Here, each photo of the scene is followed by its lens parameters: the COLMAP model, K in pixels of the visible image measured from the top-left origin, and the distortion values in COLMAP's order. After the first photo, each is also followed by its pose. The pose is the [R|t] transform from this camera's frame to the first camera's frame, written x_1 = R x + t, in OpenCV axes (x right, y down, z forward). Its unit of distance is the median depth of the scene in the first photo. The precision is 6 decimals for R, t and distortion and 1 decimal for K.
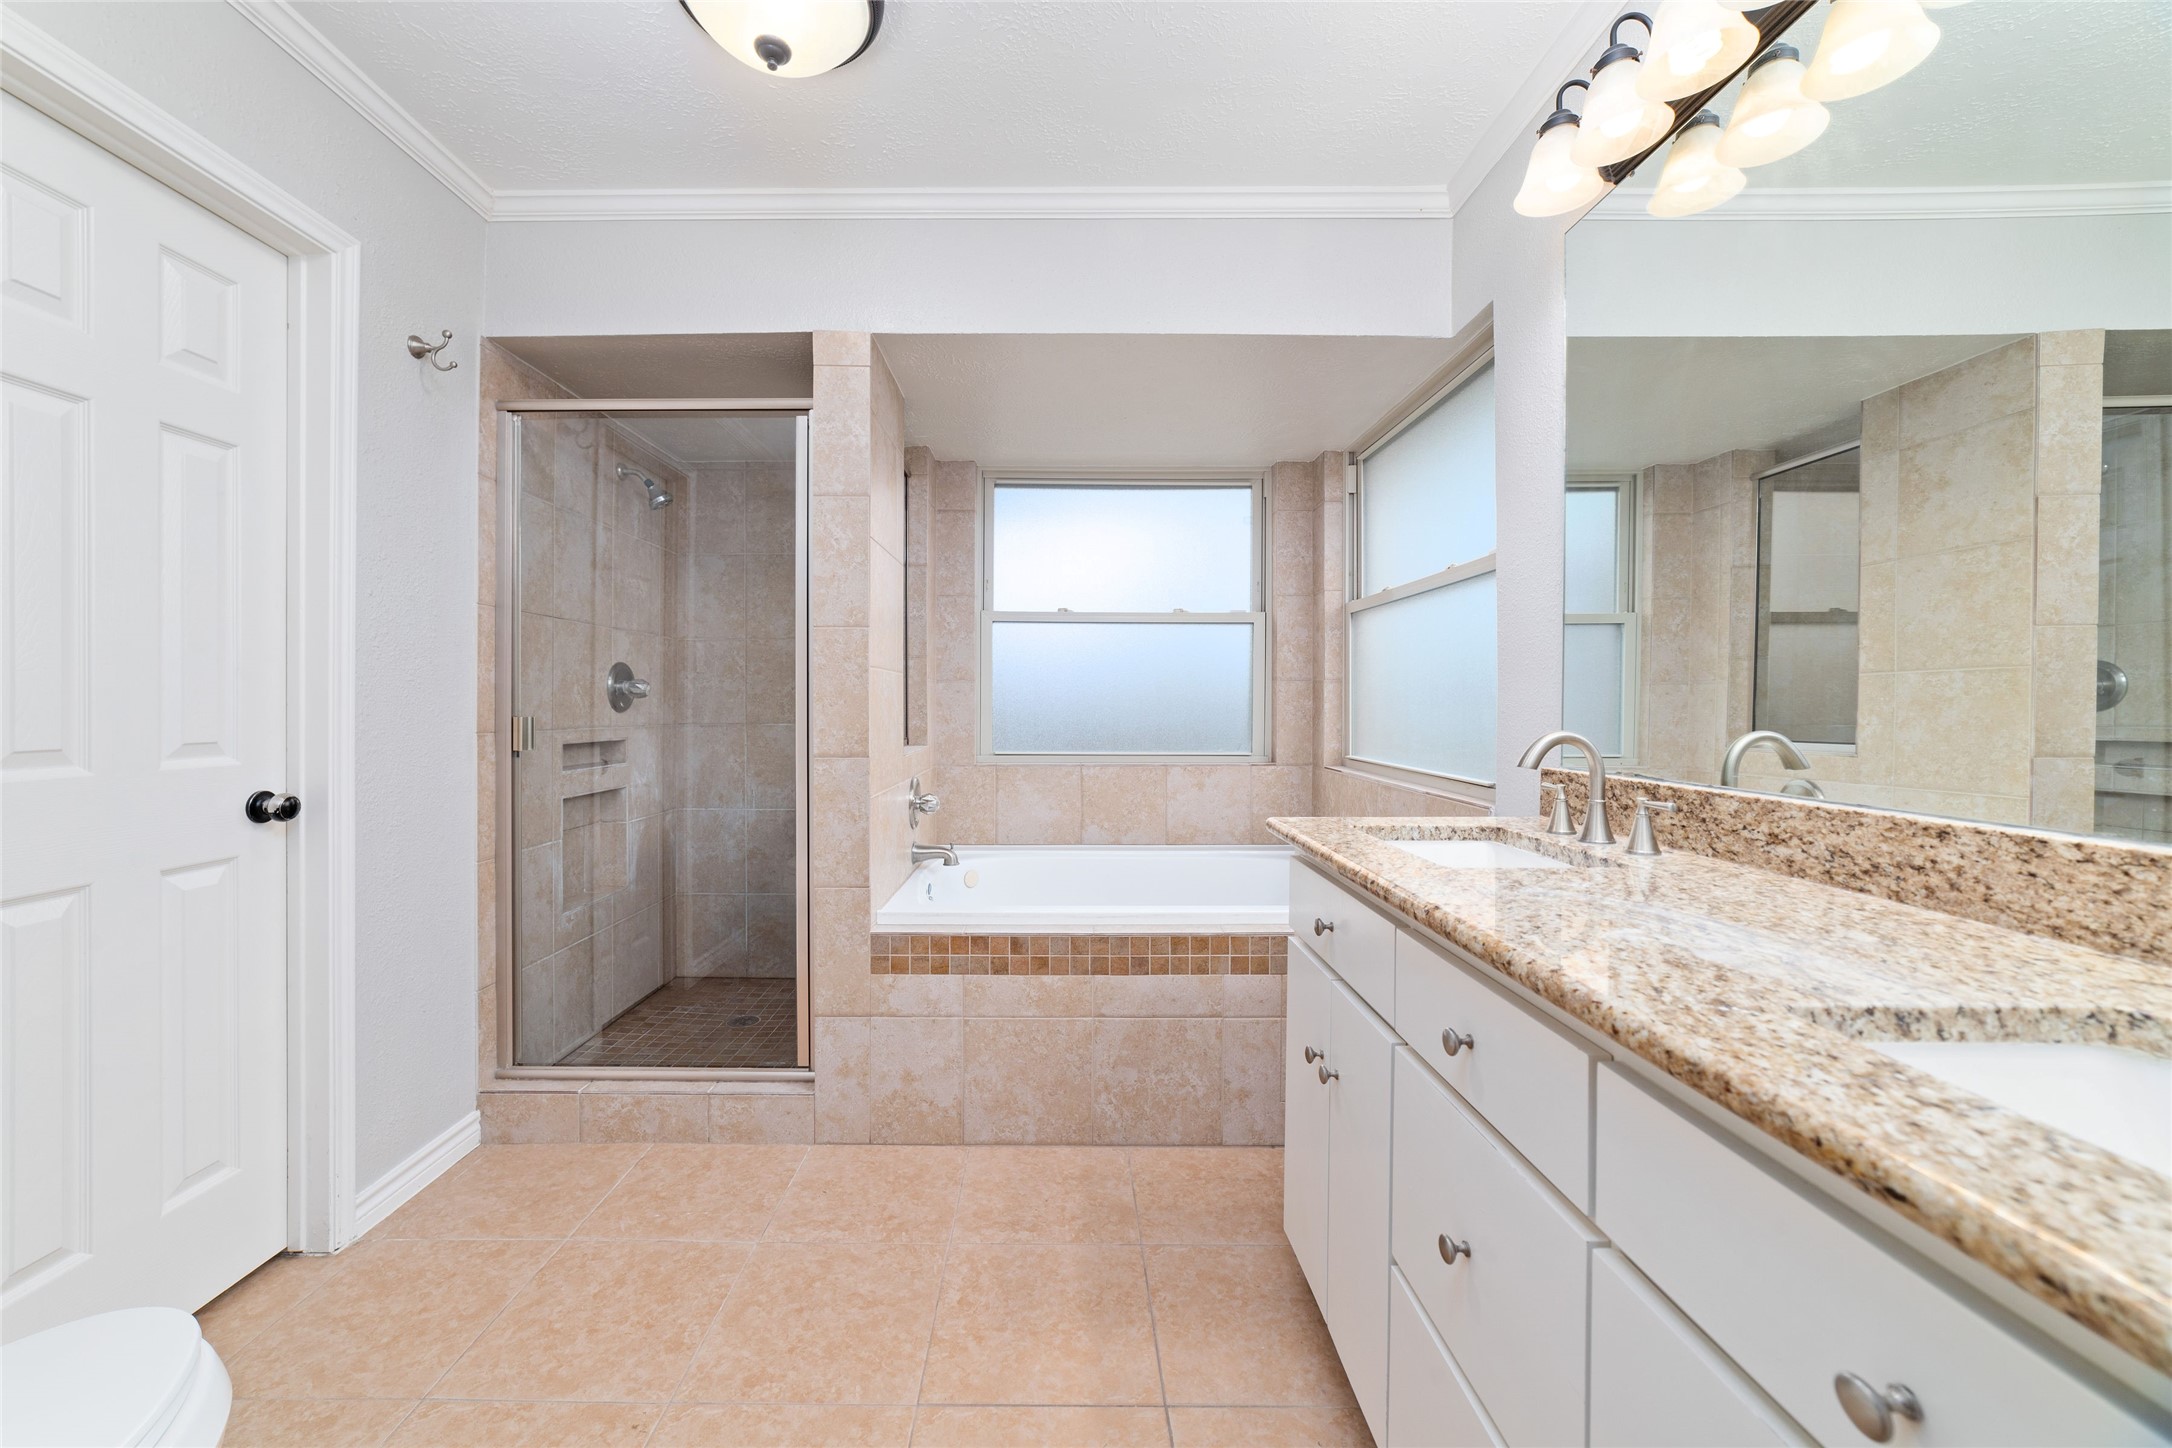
lens RADIAL K [[842.5, 0, 1062.0], [0, 842.5, 710.6], [0, 0, 1]] dist [-0.002519, -0.000062]
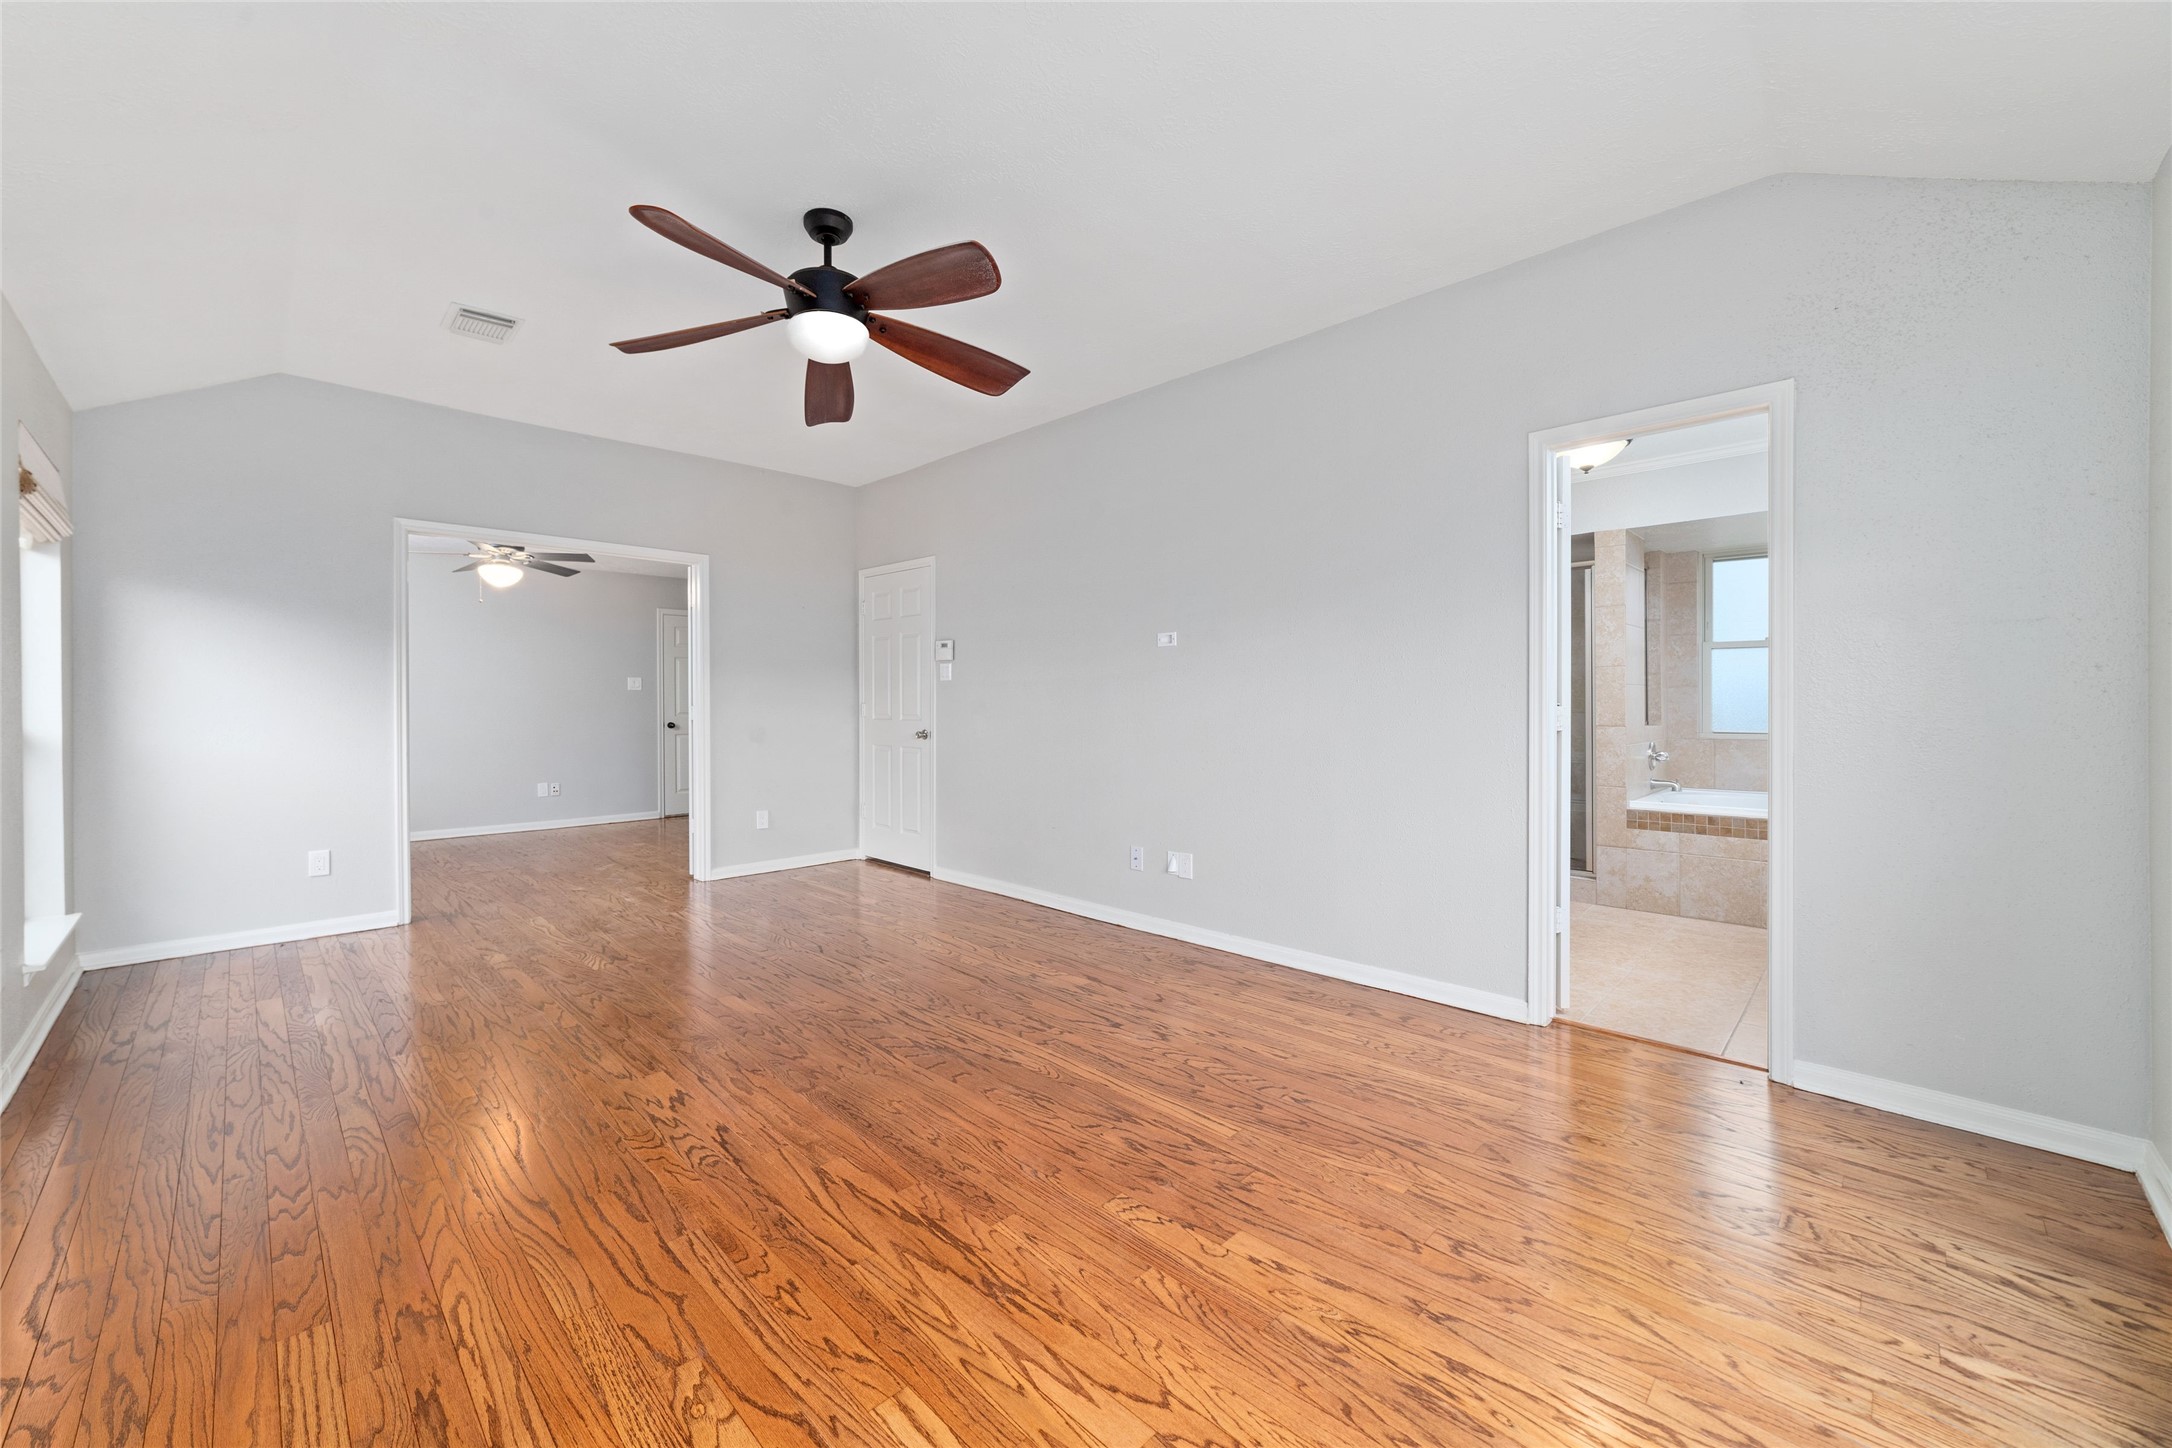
lens RADIAL K [[842.5, 0, 1062.0], [0, 842.5, 710.6], [0, 0, 1]] dist [-0.002519, -0.000062]
pose [[0.704039, -0.000895, -0.710160, 0.282043], [0.004448, 0.999985, 0.003149, 0.000205], [0.710147, -0.005376, 0.704033, -1.525792]]
